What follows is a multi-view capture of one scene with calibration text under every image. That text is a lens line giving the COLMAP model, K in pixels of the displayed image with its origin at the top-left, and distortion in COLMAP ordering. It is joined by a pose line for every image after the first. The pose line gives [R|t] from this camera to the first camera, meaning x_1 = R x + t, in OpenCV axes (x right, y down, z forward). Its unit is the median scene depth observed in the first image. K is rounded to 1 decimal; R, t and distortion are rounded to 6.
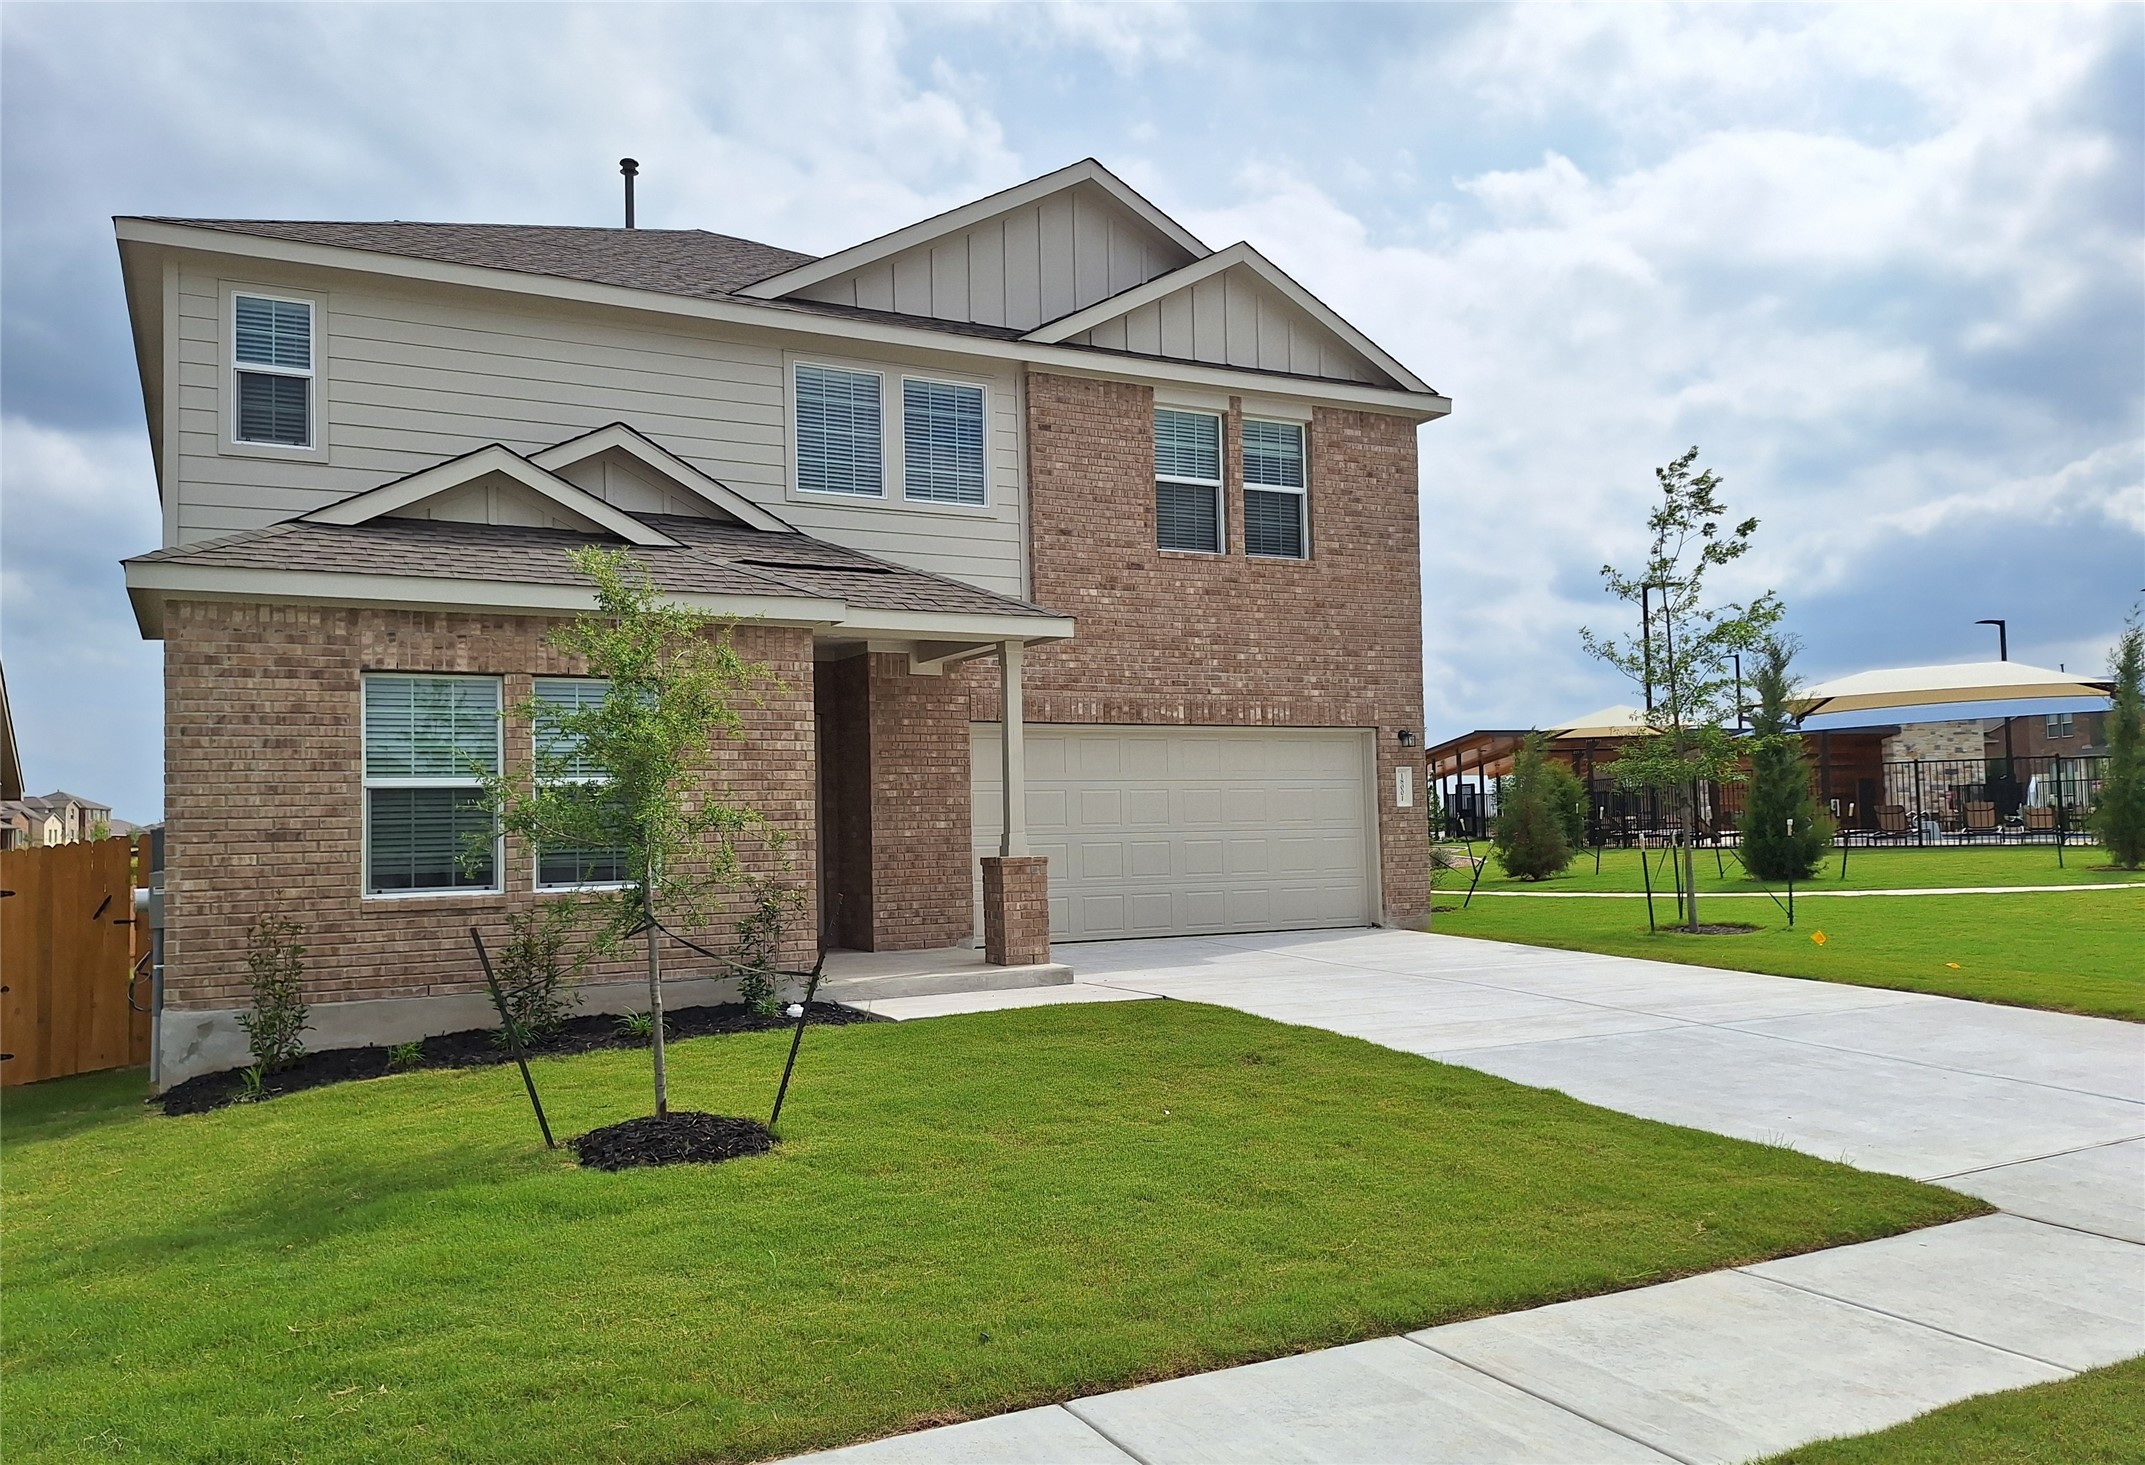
lens RADIAL K [[1561.0, 0, 1068.9], [0, 1561.0, 745.1], [0, 0, 1]] dist [0.054452, -0.002764]
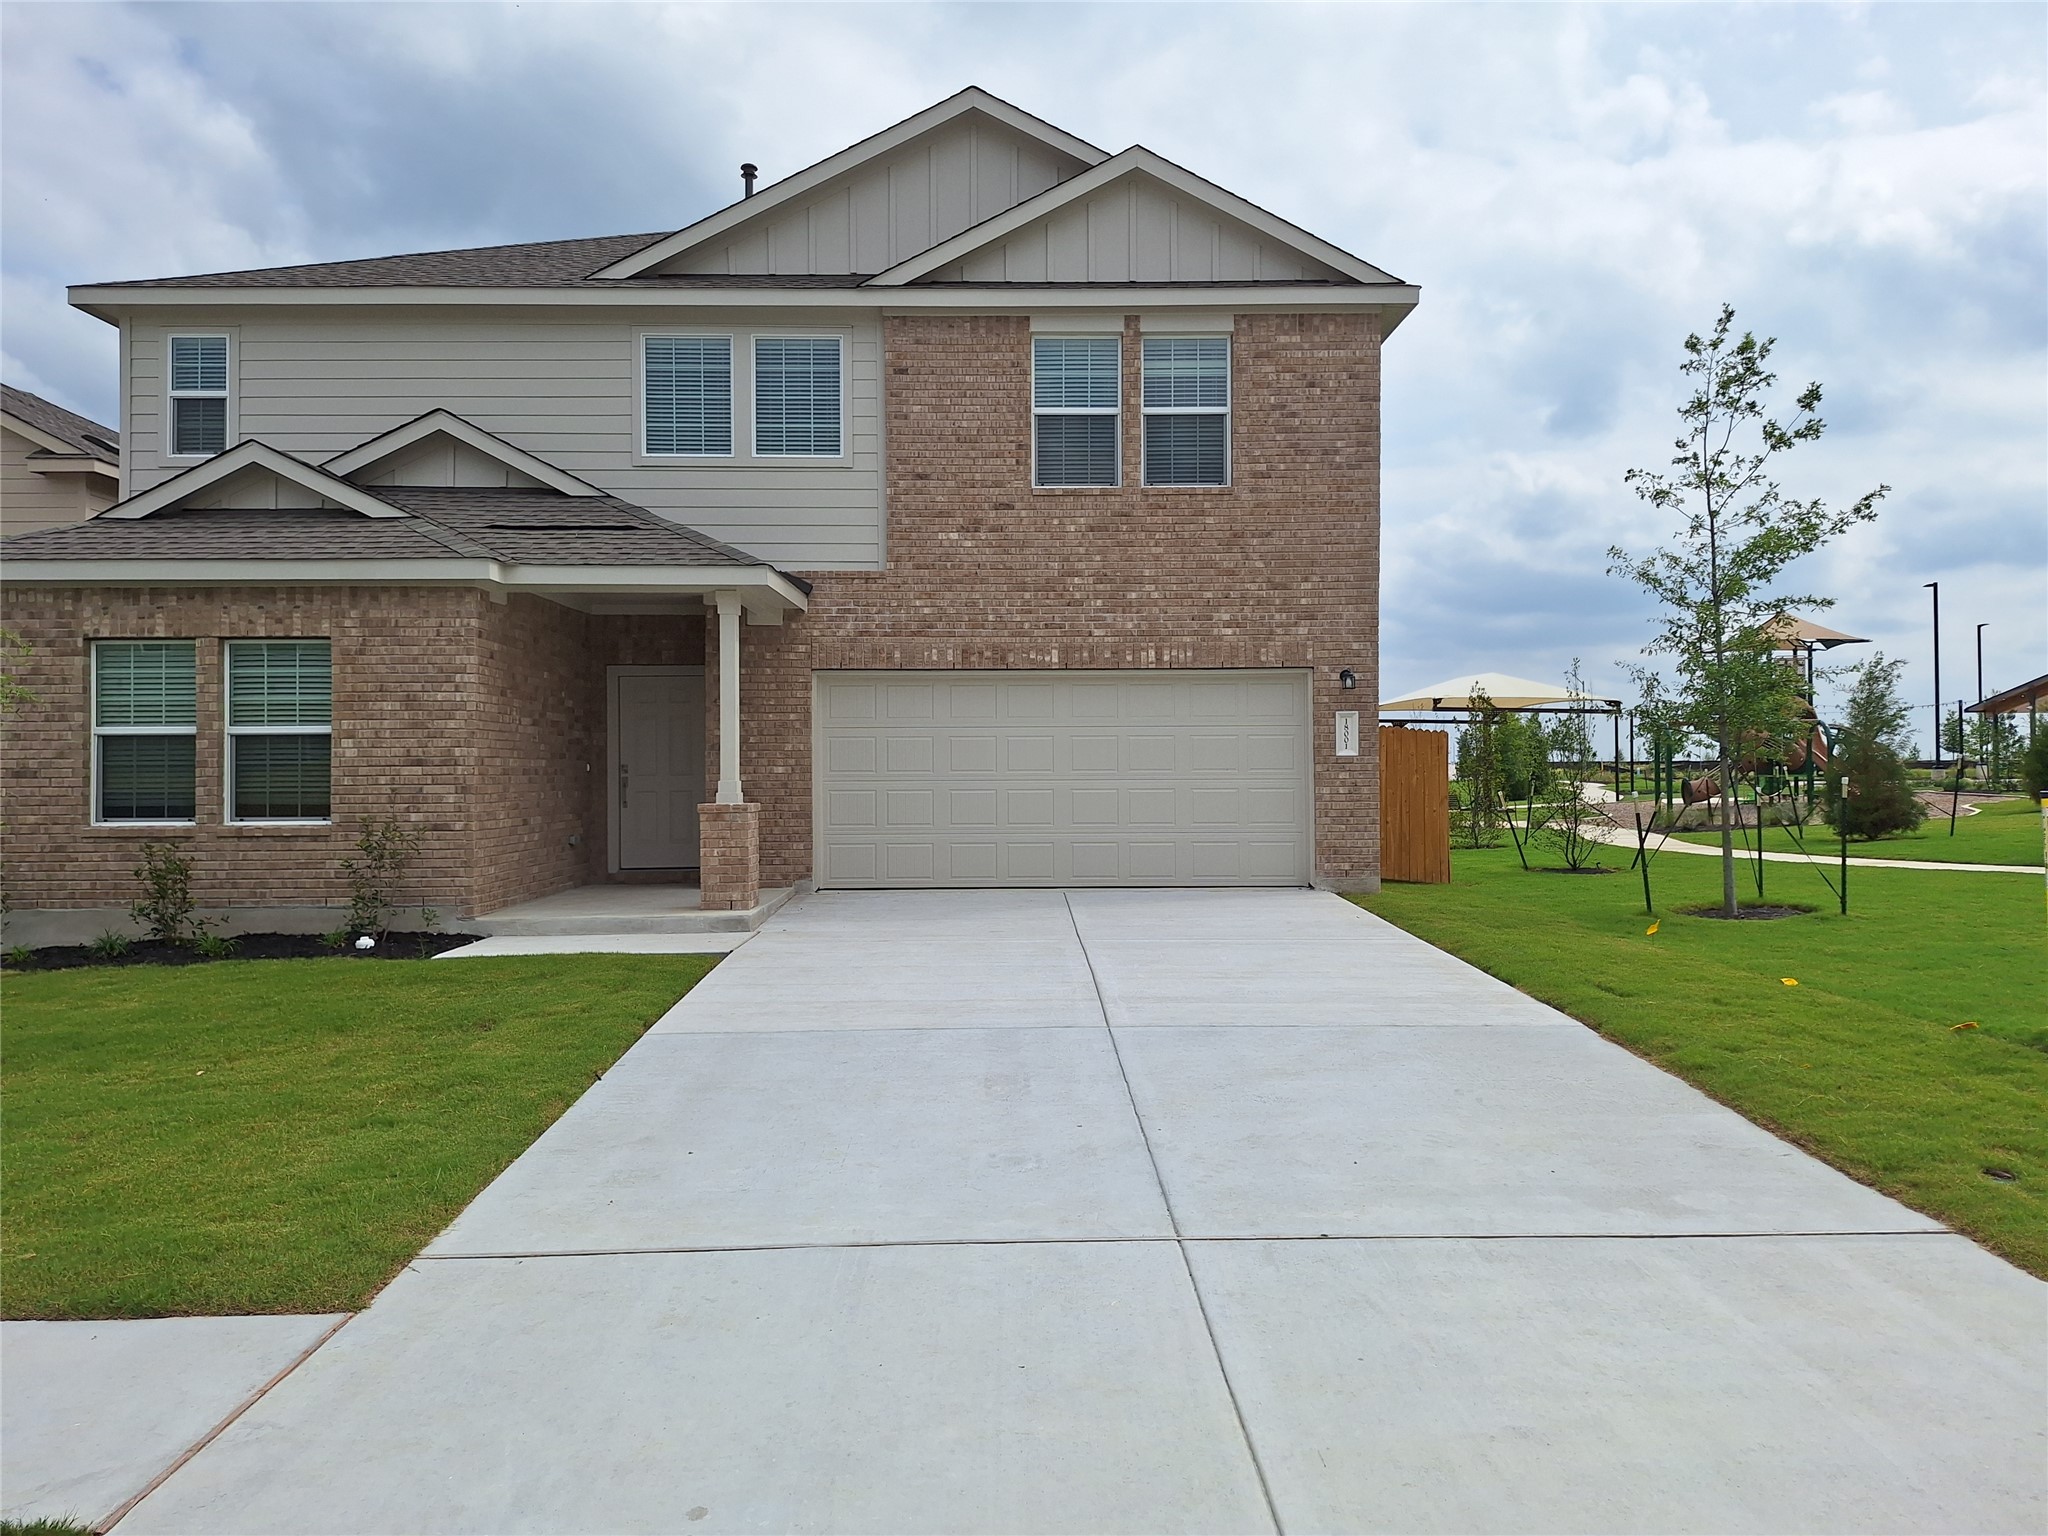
lens RADIAL K [[1433.0, 0, 1028.1], [0, 1433.0, 757.0], [0, 0, 1]] dist [0.033318, -0.031775]
pose [[0.900889, 0.010912, -0.433912, 0.473094], [0.010489, 0.998845, 0.046896, -0.000634], [0.433922, -0.046800, 0.899734, 0.212318]]
